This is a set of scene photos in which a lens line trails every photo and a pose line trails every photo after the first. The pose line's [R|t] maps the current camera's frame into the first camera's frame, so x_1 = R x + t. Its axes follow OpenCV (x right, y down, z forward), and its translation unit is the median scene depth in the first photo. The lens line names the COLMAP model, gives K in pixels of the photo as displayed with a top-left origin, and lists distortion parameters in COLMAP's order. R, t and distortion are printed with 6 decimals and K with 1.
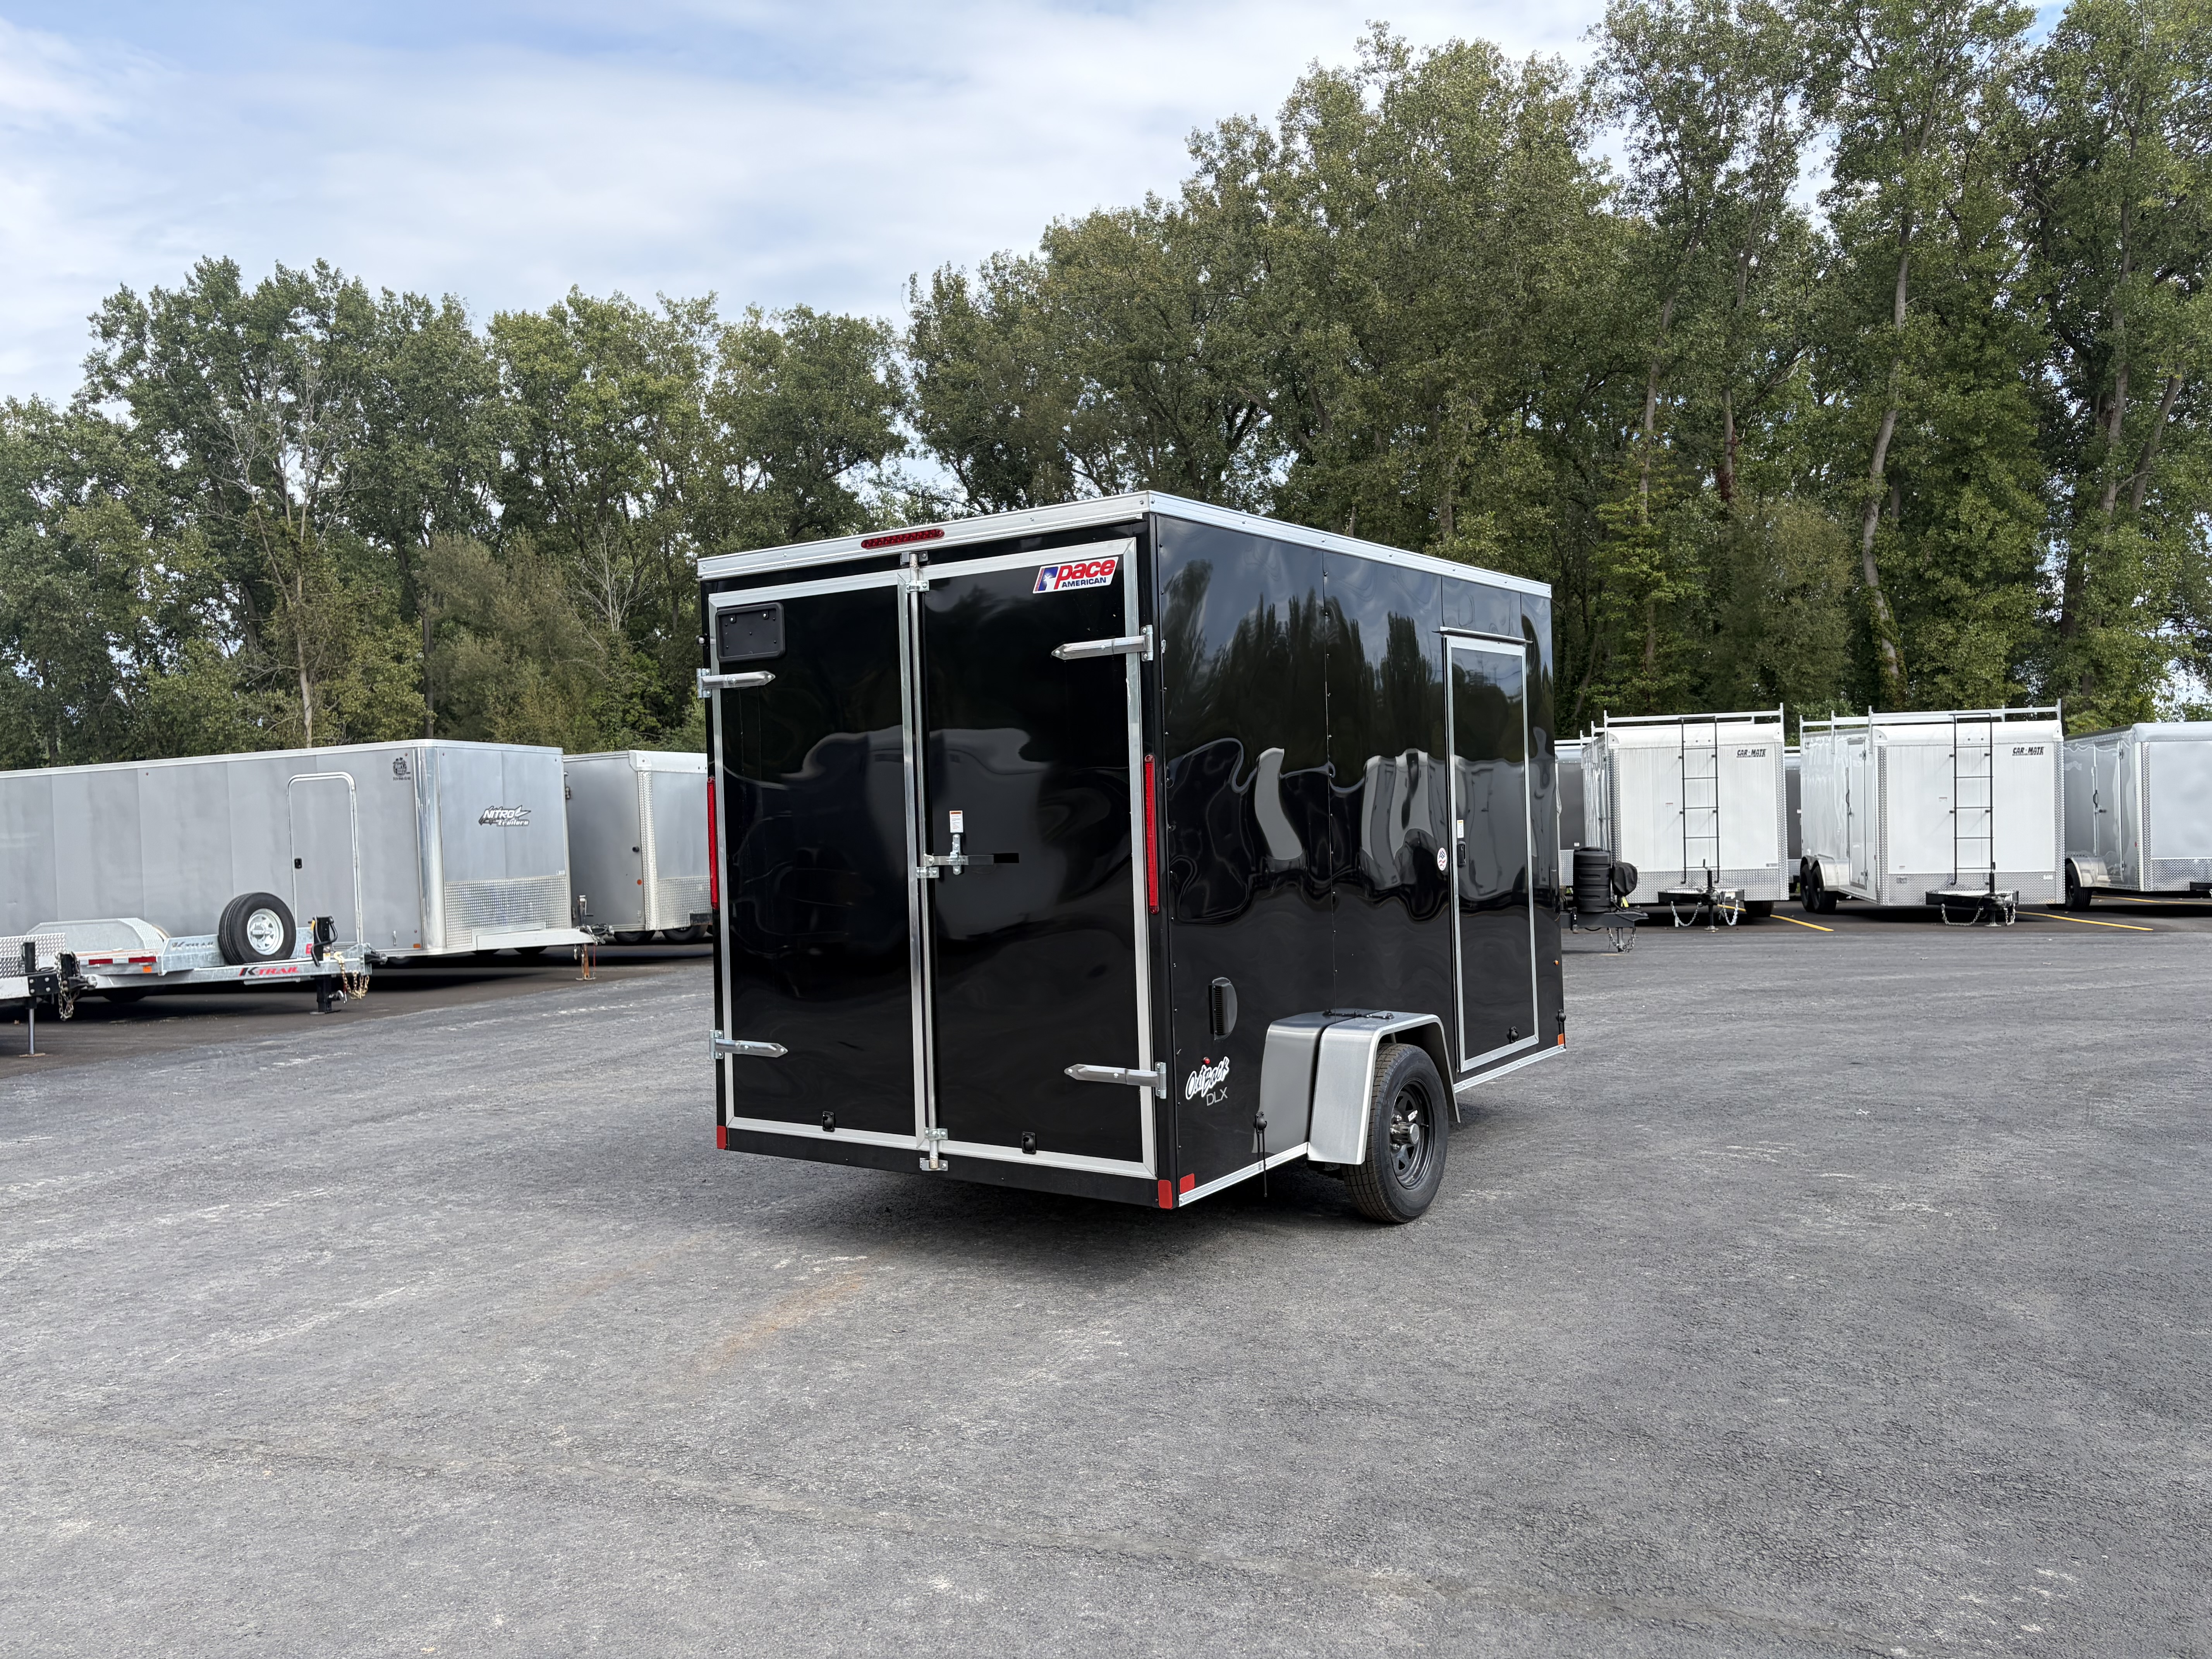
lens RADIAL K [[1682.0, 0, 1231.1], [0, 1682.0, 831.2], [0, 0, 1]] dist [0.066478, -0.071452]
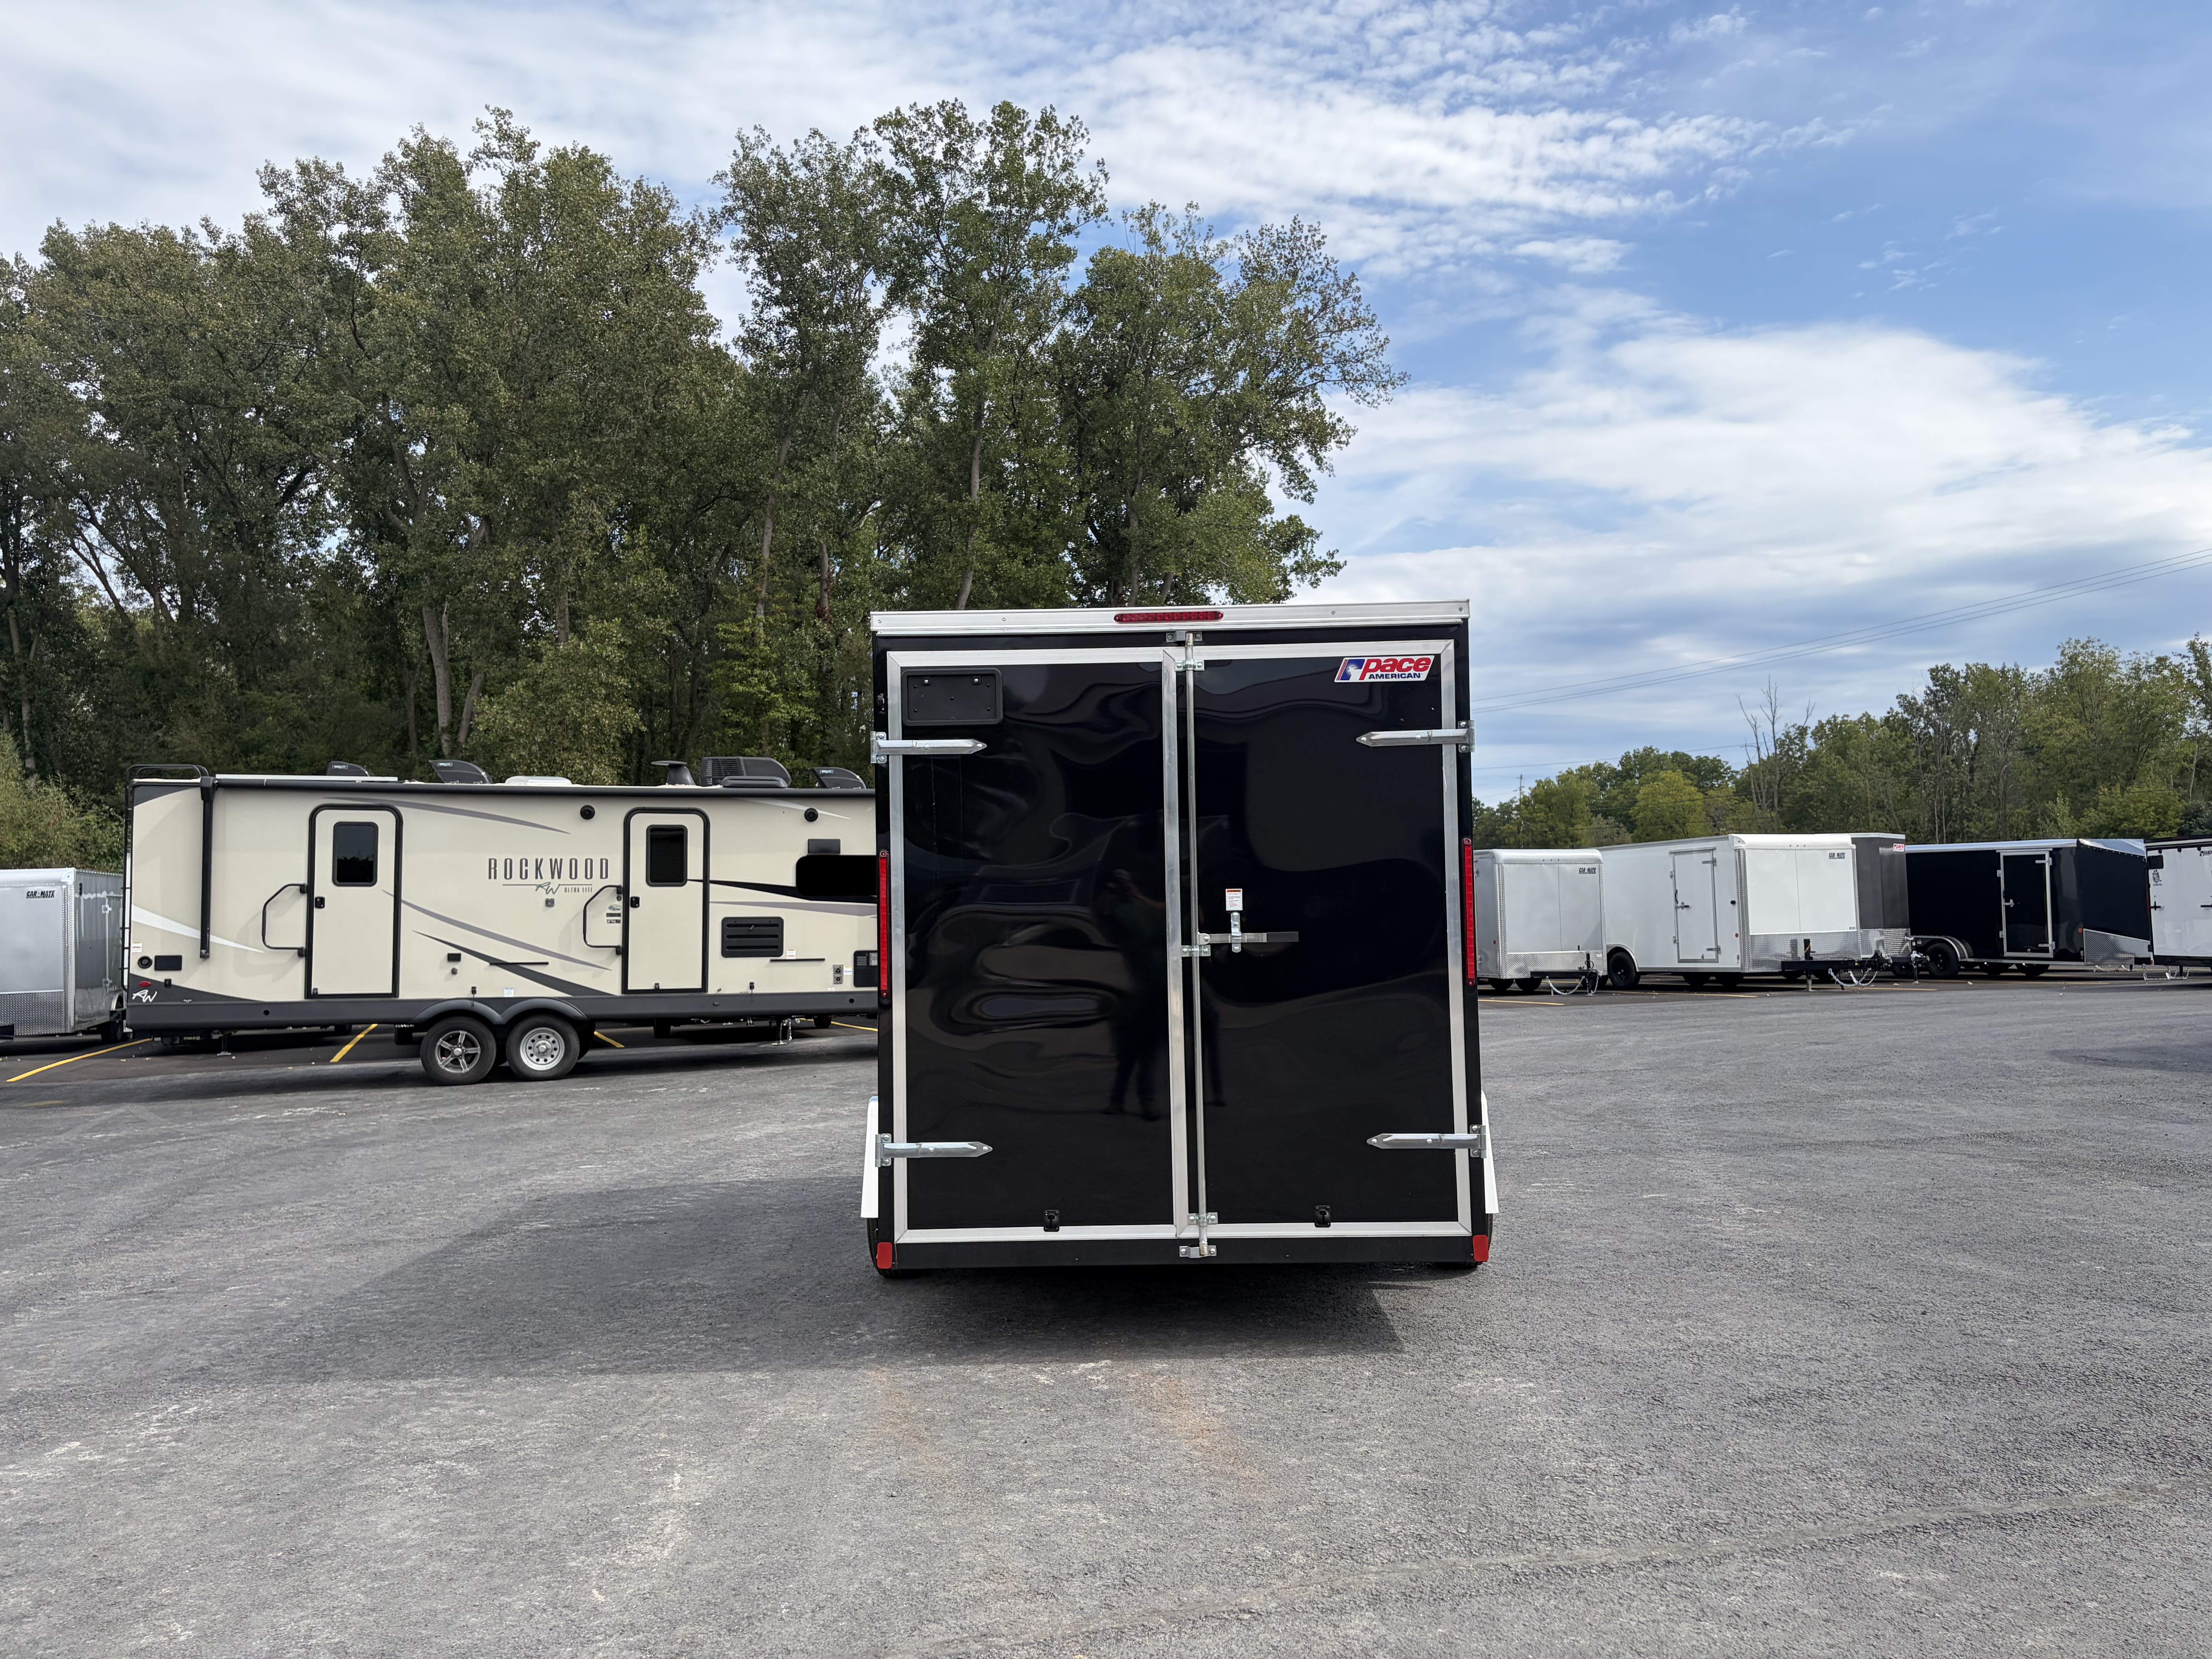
lens RADIAL K [[1656.0, 0, 1109.2], [0, 1656.0, 830.0], [0, 0, 1]] dist [0.067080, -0.076428]
pose [[0.834582, 0.035685, 0.549727, -0.726482], [0.003860, 0.997496, -0.070612, 0.020868], [-0.550871, 0.061053, 0.832355, 0.203574]]
